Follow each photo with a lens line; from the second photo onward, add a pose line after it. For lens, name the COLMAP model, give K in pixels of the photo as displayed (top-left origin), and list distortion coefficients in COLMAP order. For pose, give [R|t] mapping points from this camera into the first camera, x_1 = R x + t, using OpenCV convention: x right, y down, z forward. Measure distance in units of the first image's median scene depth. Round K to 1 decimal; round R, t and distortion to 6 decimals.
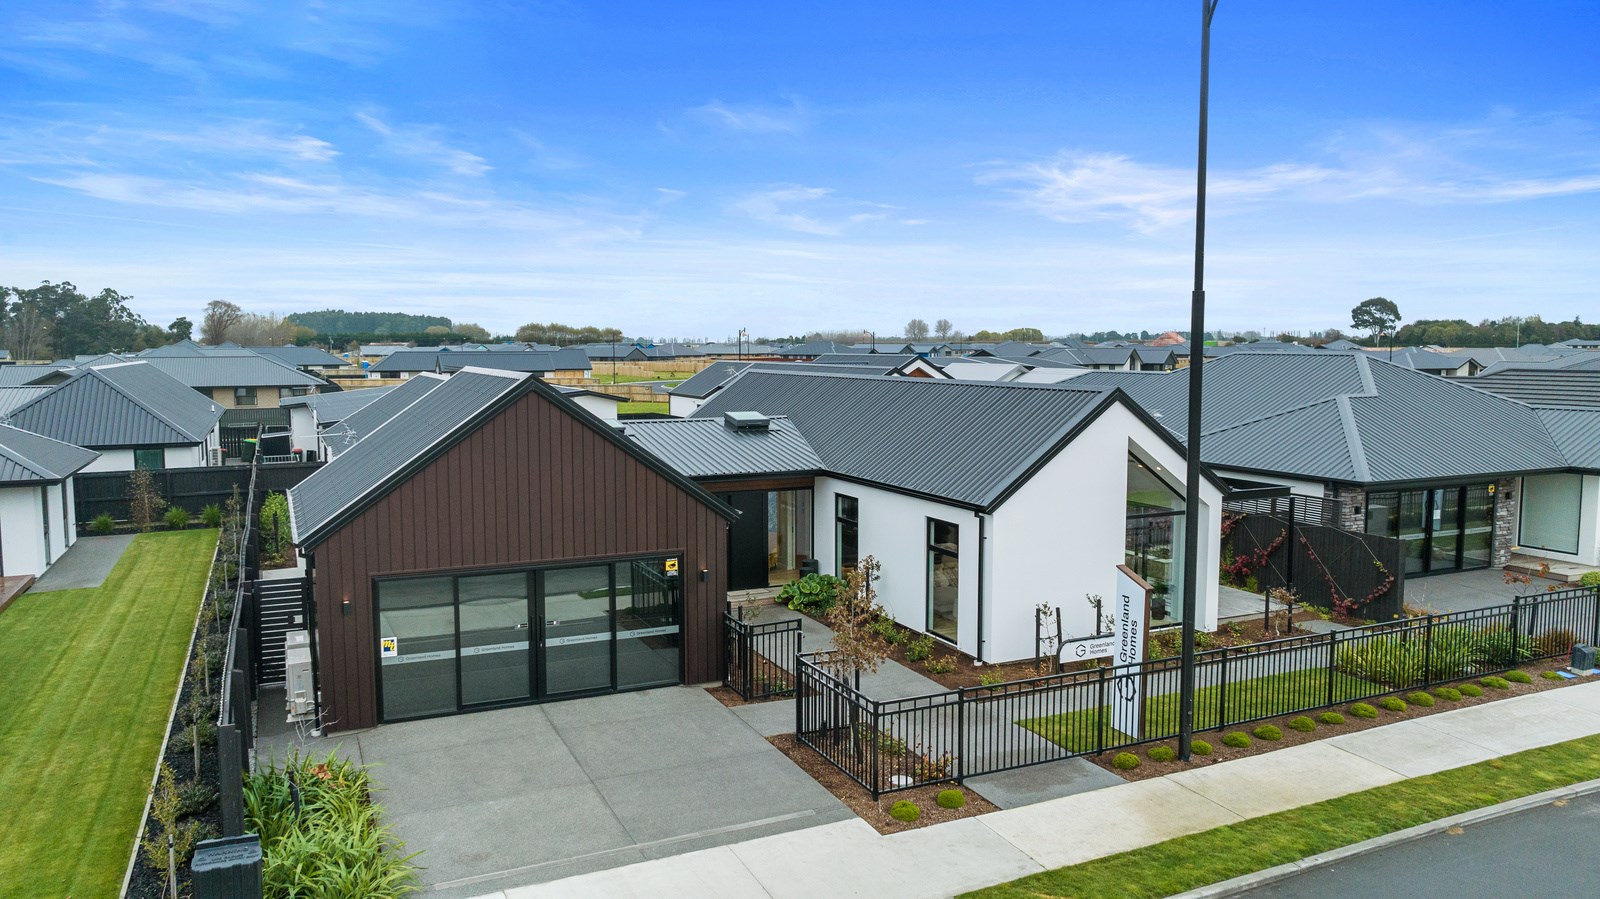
lens RADIAL K [[1132.7, 0, 800.0], [0, 1132.7, 449.5], [0, 0, 1]] dist [-0.018231, 0.002775]
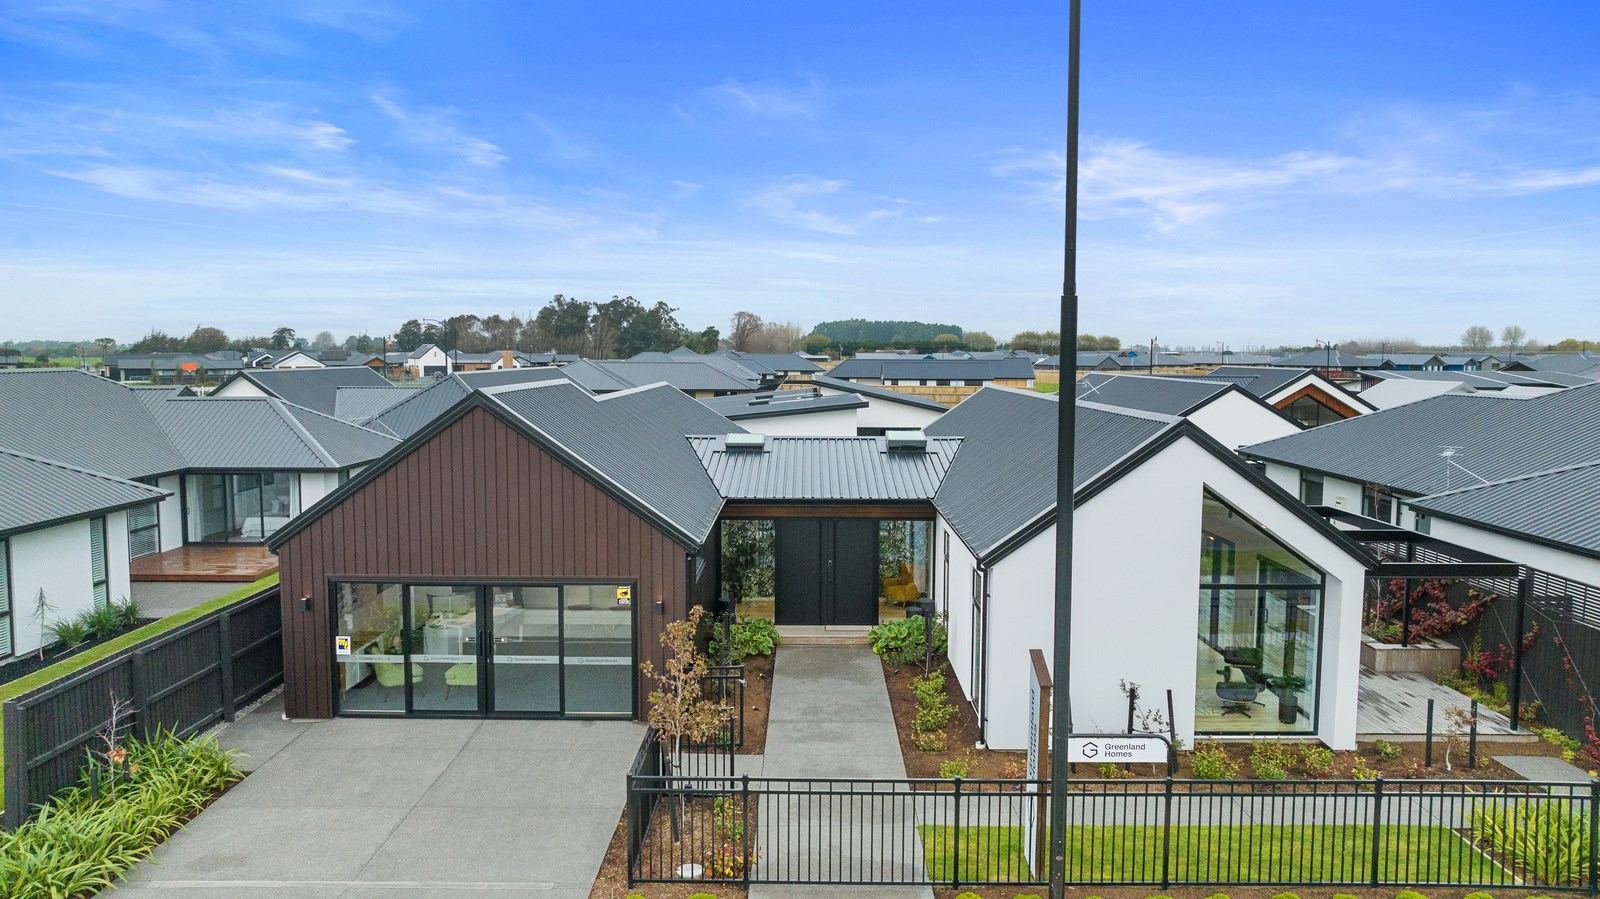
lens RADIAL K [[1132.7, 0, 800.0], [0, 1132.7, 449.5], [0, 0, 1]] dist [-0.018231, 0.002775]
pose [[0.901536, 0.041809, -0.430679, 0.386435], [-0.044730, 0.998994, 0.003346, -0.025173], [0.430385, 0.016248, 0.902499, 0.189597]]
